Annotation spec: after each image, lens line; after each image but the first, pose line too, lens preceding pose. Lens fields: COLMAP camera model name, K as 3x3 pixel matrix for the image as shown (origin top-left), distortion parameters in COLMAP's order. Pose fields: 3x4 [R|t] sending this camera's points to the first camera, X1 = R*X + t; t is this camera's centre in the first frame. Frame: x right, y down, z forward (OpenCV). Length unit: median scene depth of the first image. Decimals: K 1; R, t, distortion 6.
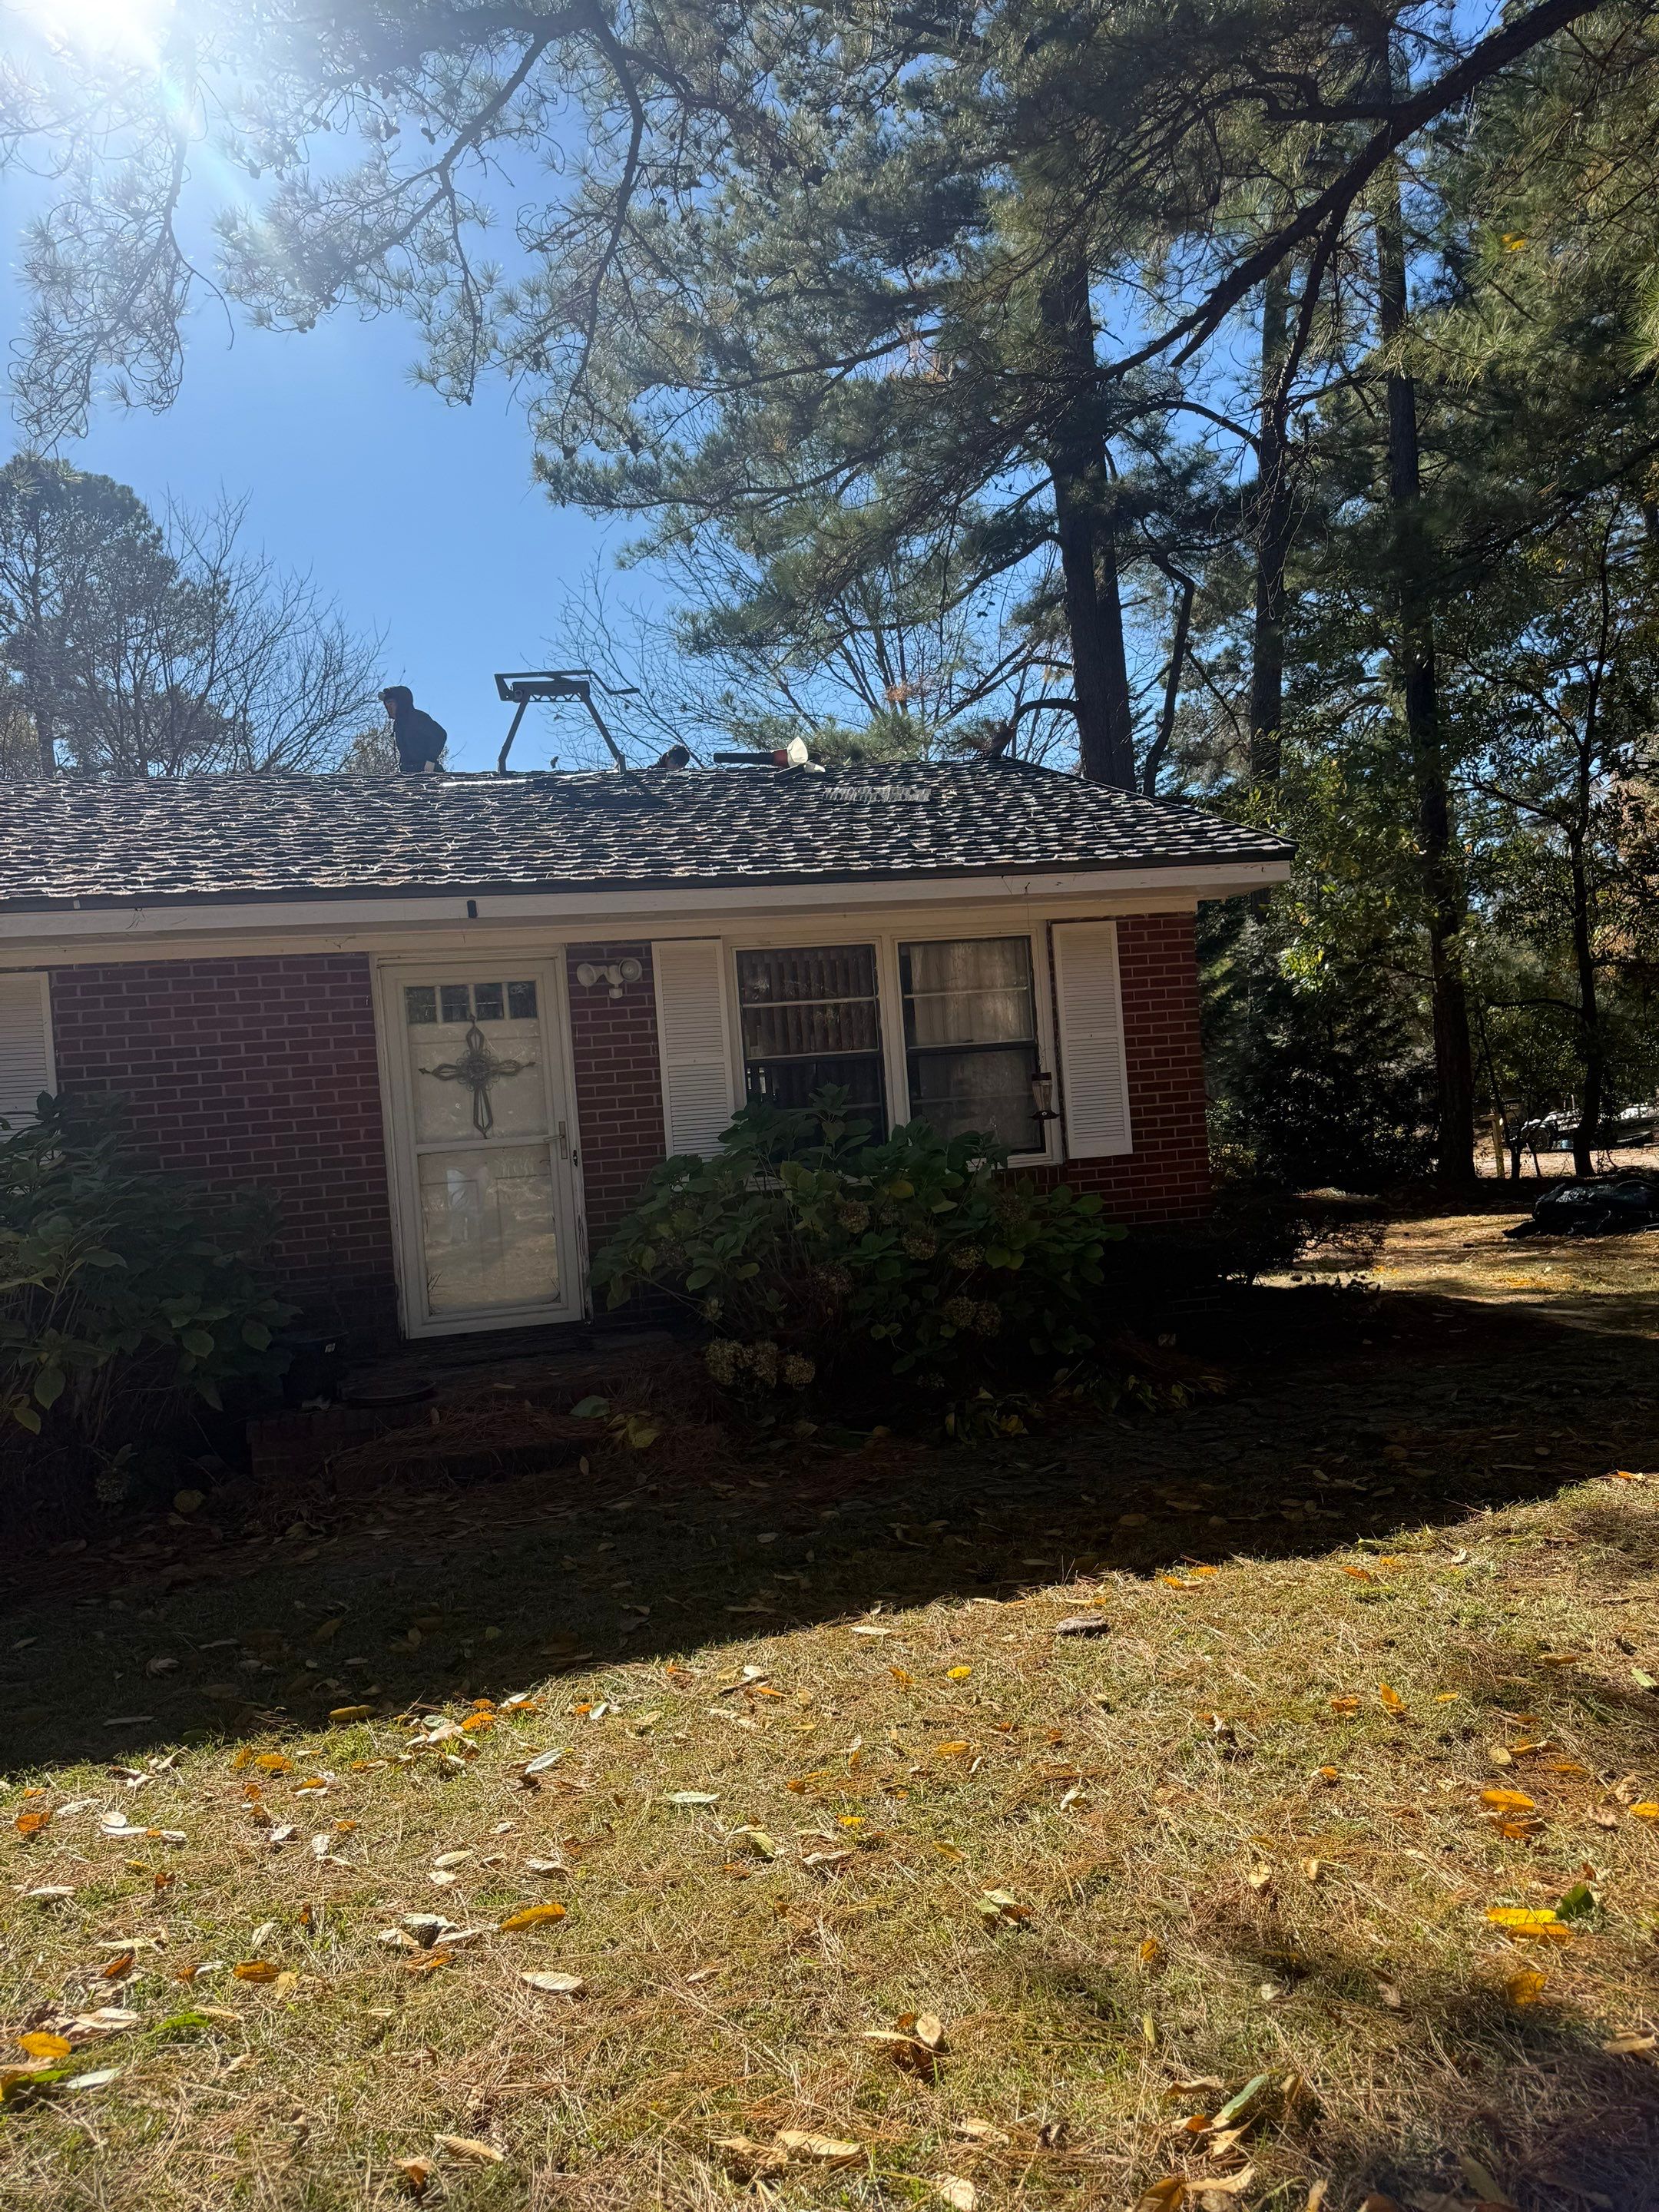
lens RADIAL K [[1496.8, 0, 829.5], [0, 1496.8, 1106.0], [0, 0, 1]] dist [0.152057, -0.320844]
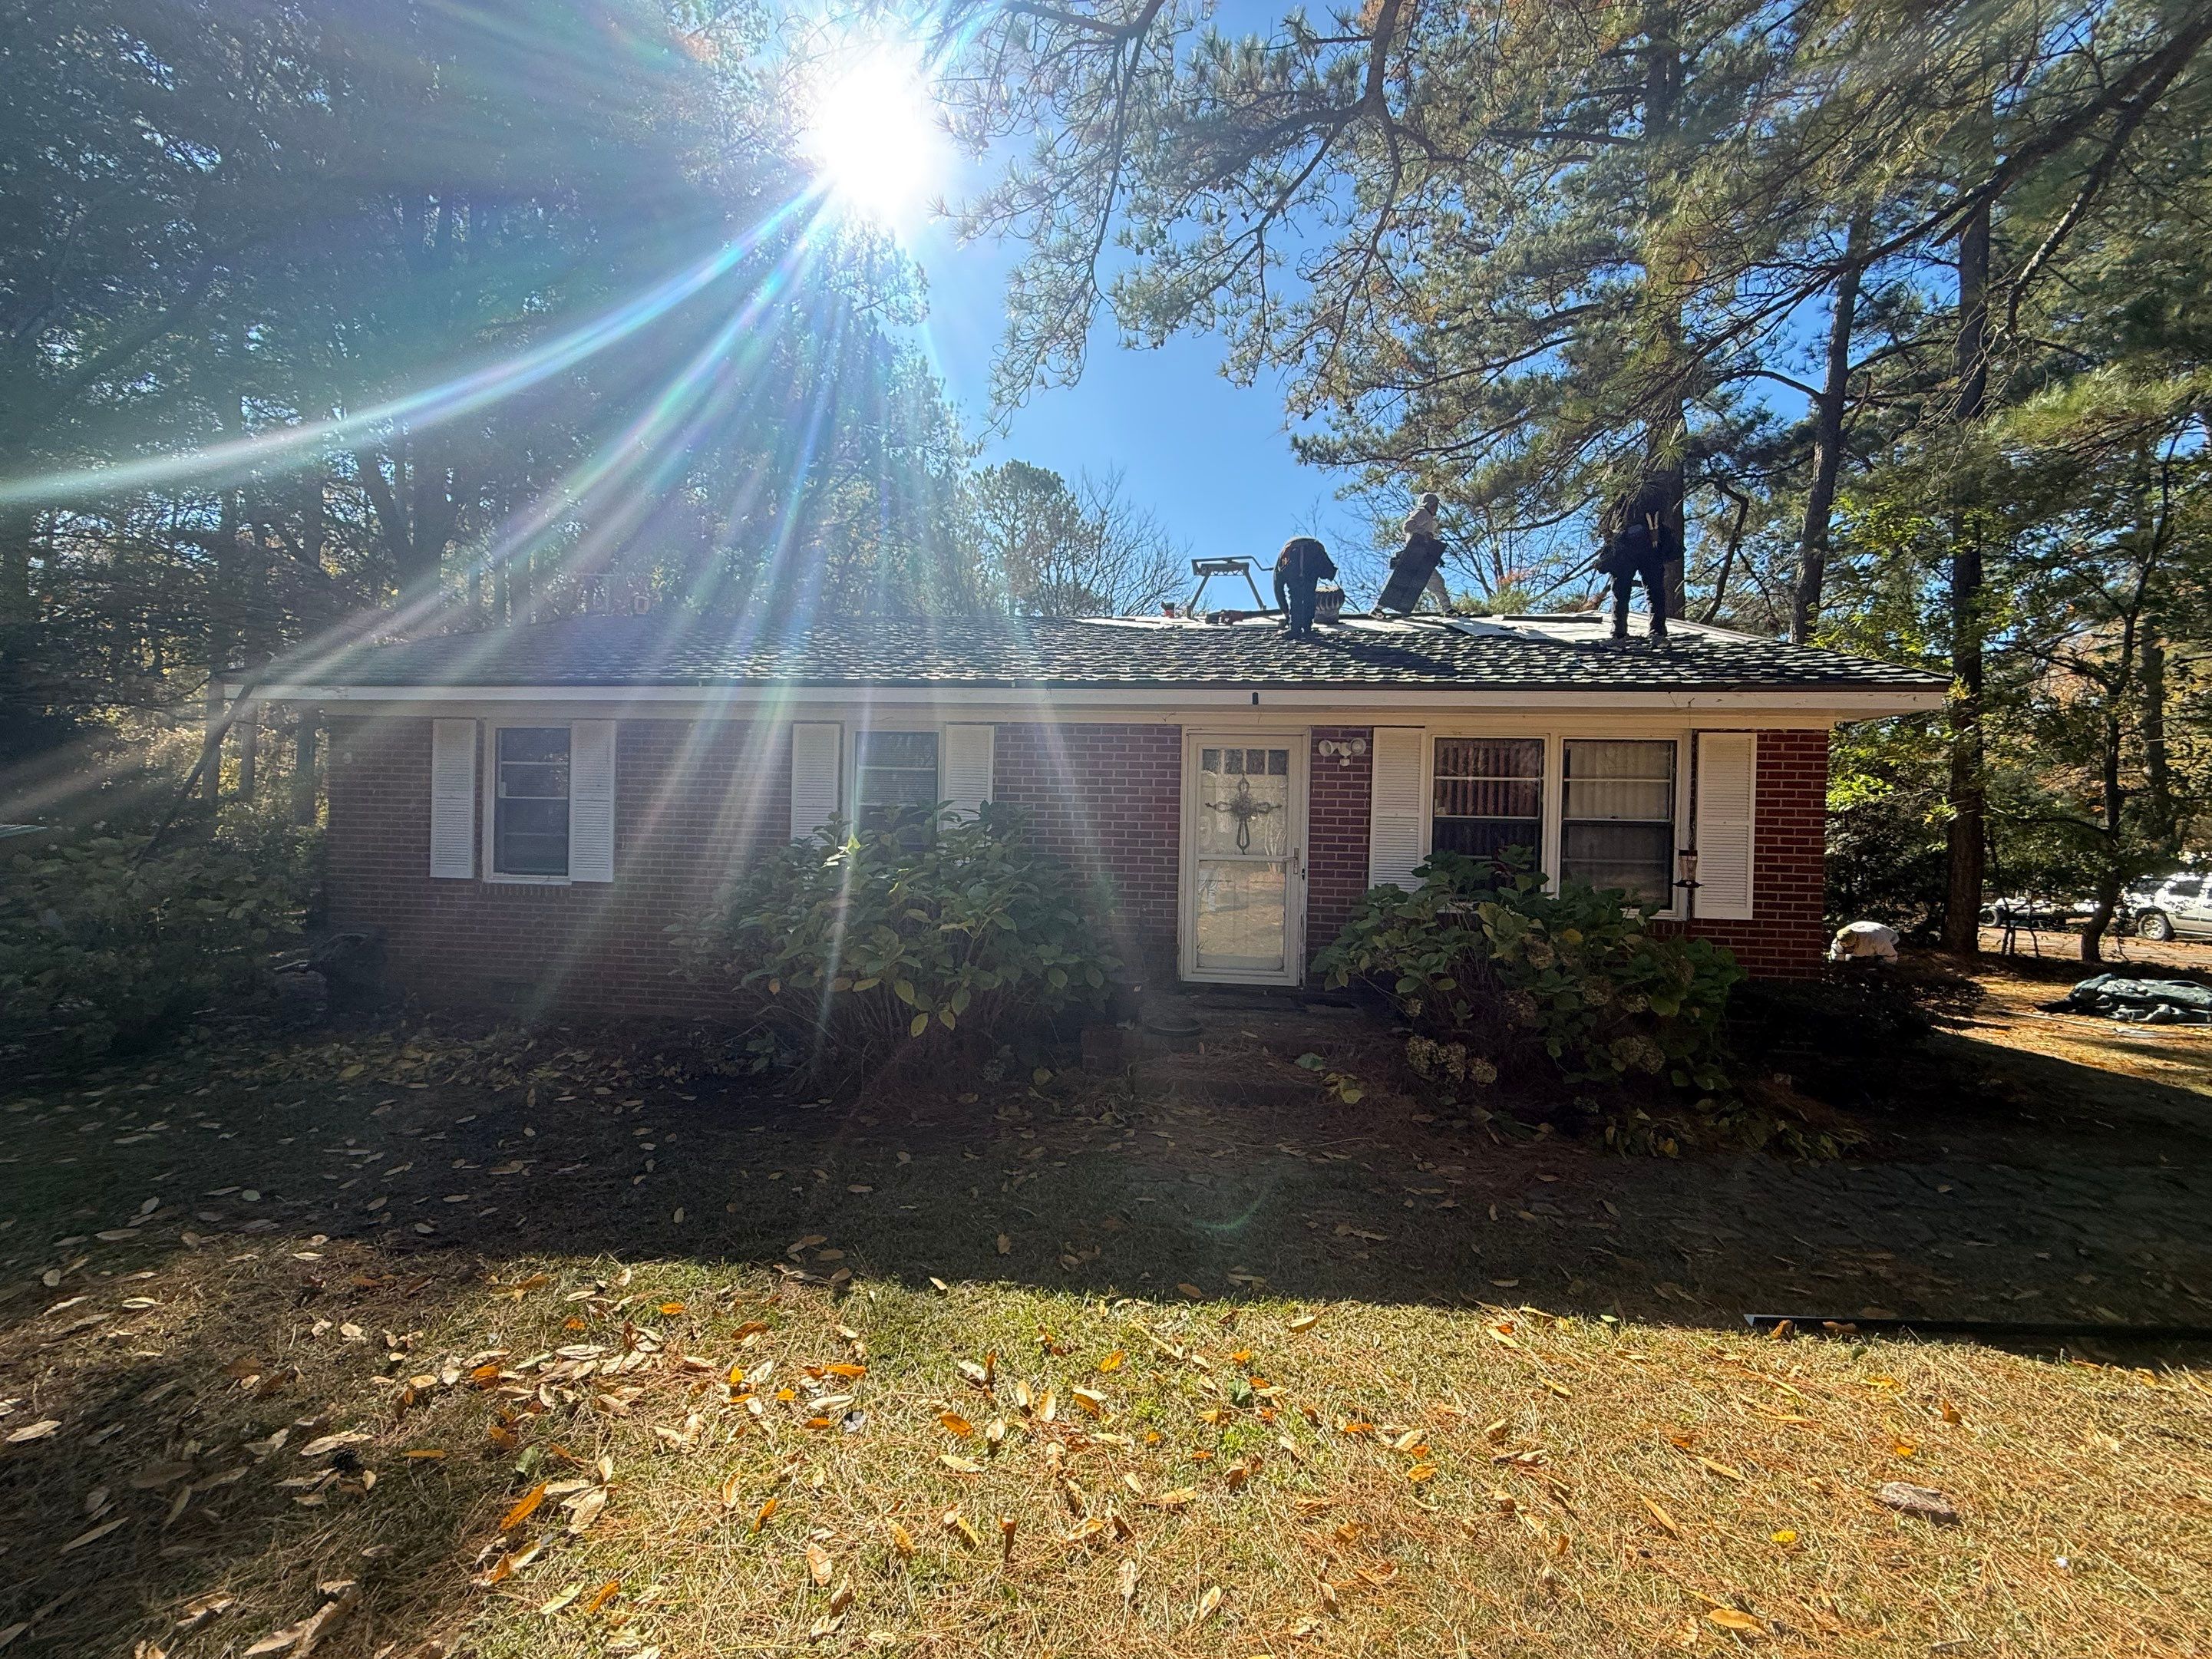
lens RADIAL K [[1158.1, 0, 1106.0], [0, 1158.1, 829.5], [0, 0, 1]] dist [-0.000469, -0.000311]
pose [[0.929649, 0.090425, -0.357179, 0.047240], [-0.096028, 0.995377, 0.002055, 0.007805], [0.355713, 0.032388, 0.934034, -0.104305]]
